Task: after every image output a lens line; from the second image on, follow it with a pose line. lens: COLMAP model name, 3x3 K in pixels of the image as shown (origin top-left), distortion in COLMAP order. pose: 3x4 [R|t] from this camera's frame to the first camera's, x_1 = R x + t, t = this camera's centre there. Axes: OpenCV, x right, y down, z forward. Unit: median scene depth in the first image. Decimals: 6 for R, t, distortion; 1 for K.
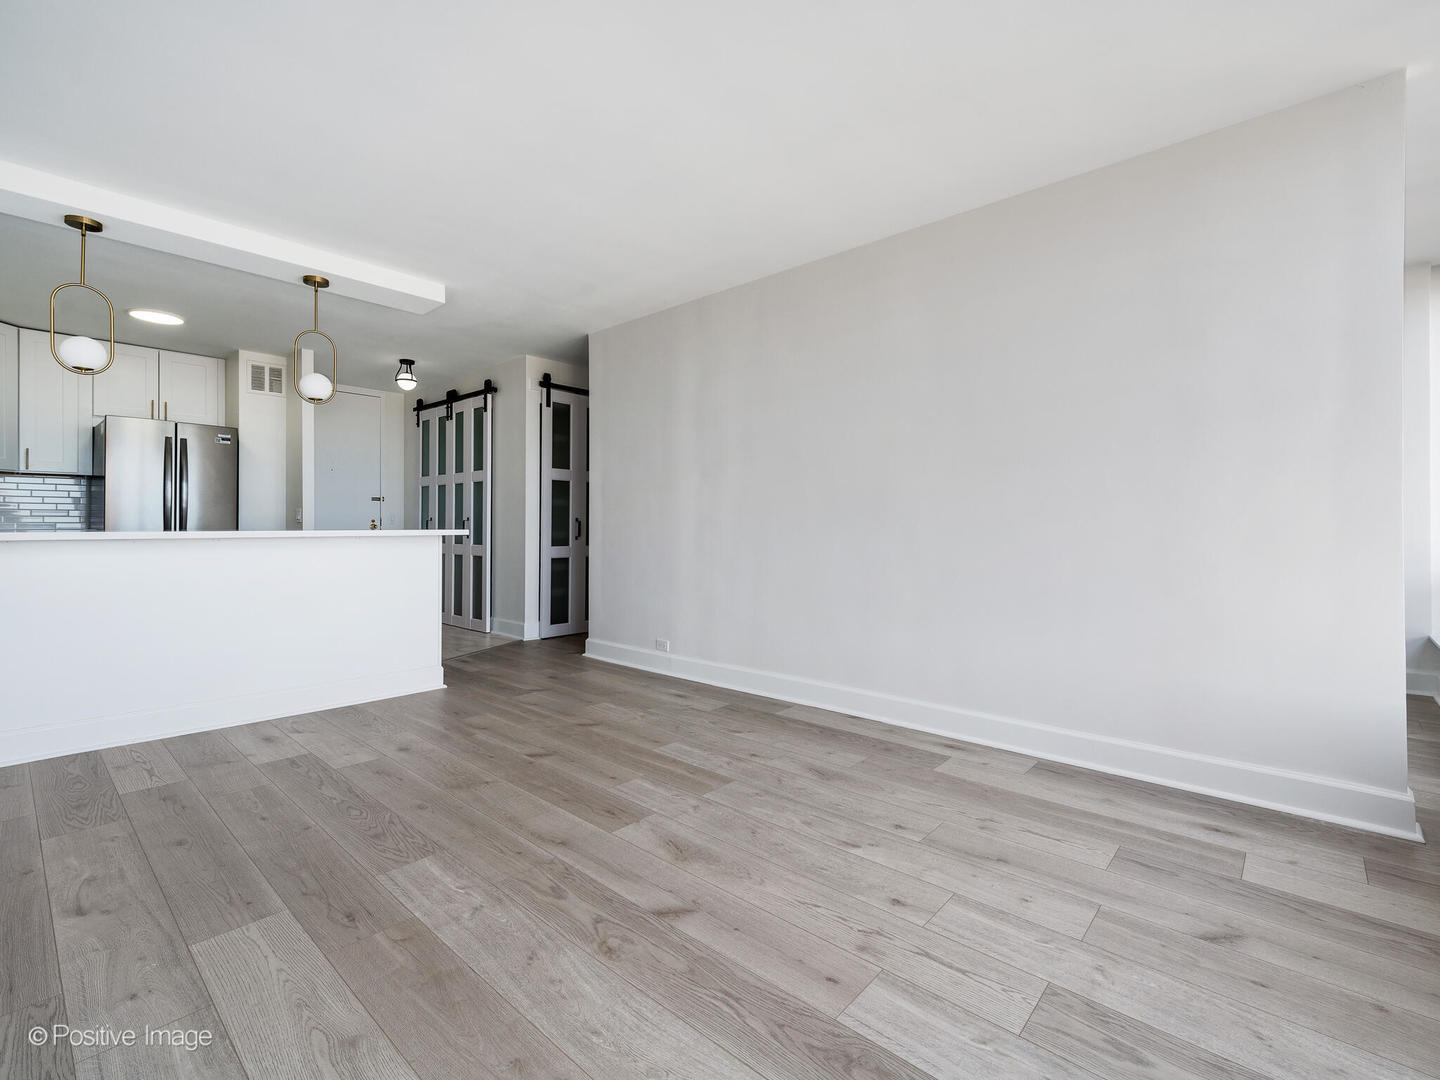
lens RADIAL K [[633.0, 0, 724.5], [0, 633.0, 520.5], [0, 0, 1]] dist [0.000833, 0.000372]
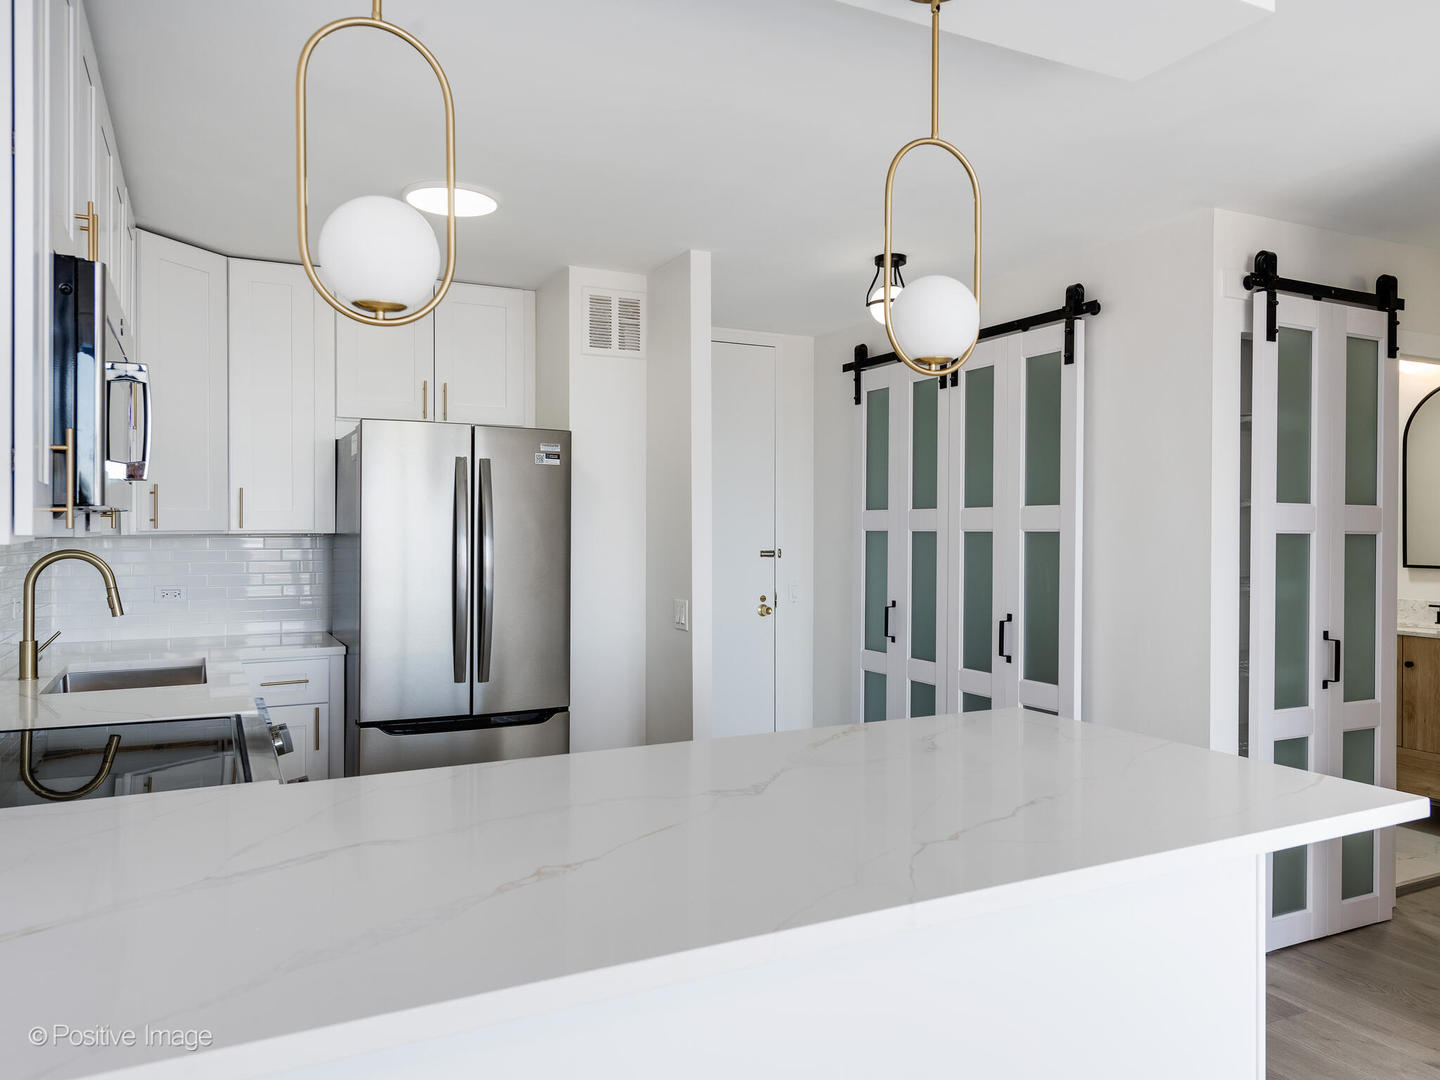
lens RADIAL K [[1001.3, 0, 722.7], [0, 1001.3, 530.3], [0, 0, 1]] dist [0.004886, 0.000203]
pose [[0.926448, 0.002031, -0.376418, -0.359684], [0.000777, 0.999973, 0.007306, -0.072369], [0.376423, -0.007061, 0.926421, 0.327554]]
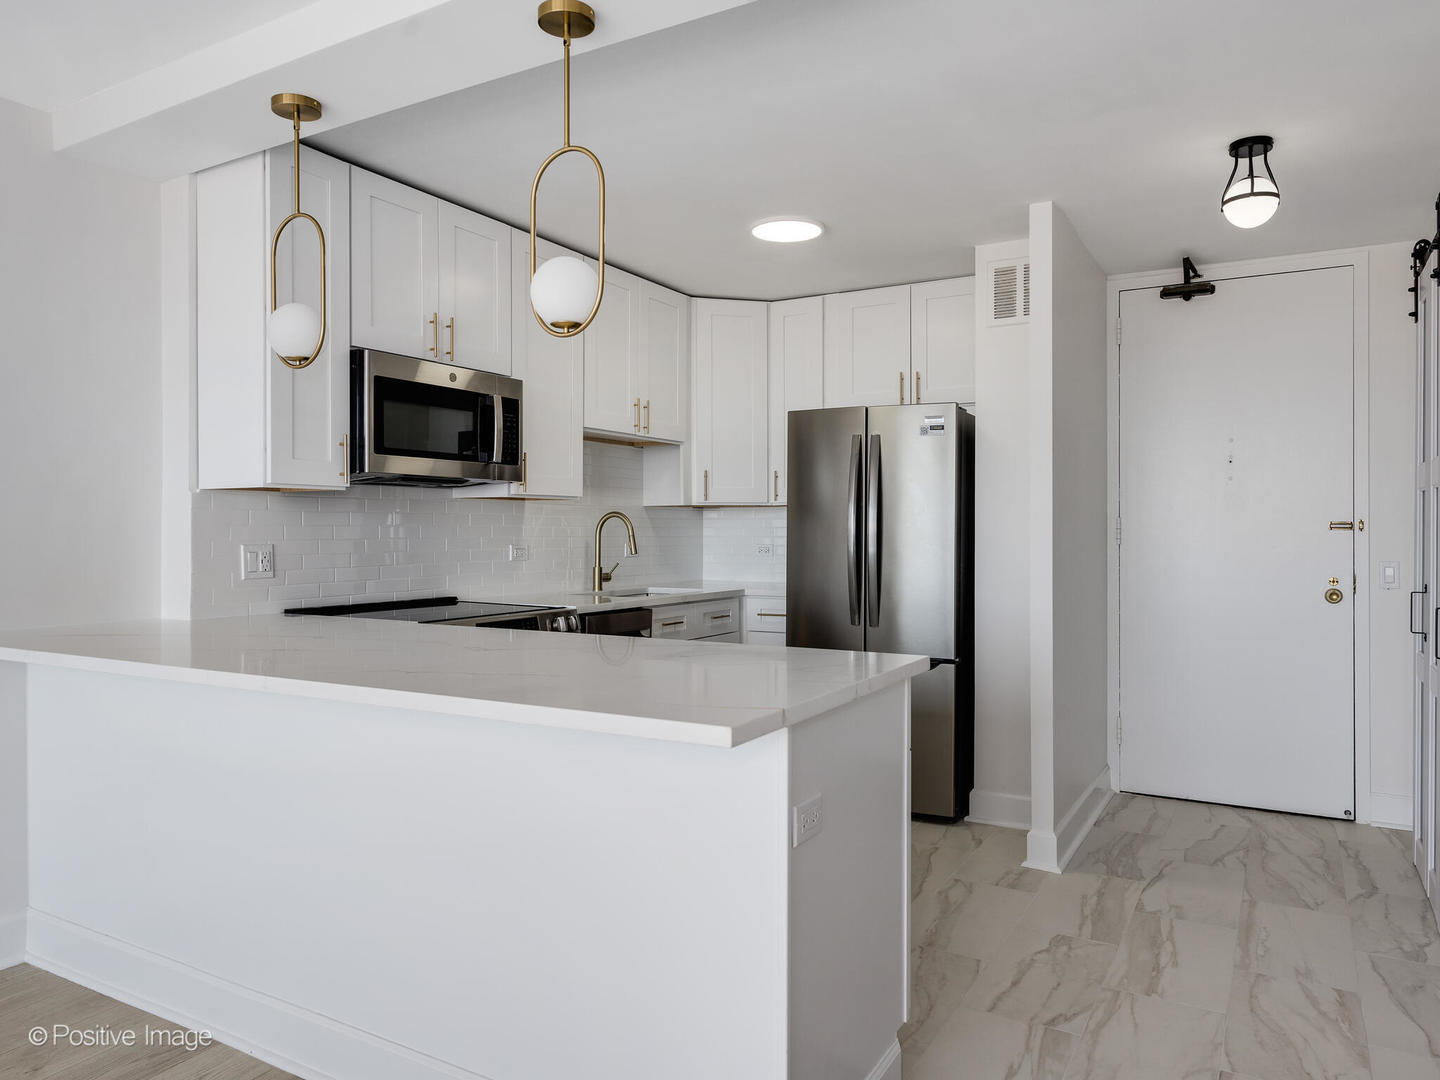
lens RADIAL K [[1001.3, 0, 733.9], [0, 1001.3, 539.2], [0, 0, 1]] dist [0.004886, 0.000203]
pose [[0.216314, 0.006420, -0.976303, -0.024811], [0.006819, 0.999944, 0.008087, -0.041629], [0.976300, -0.008407, 0.216258, 0.613937]]
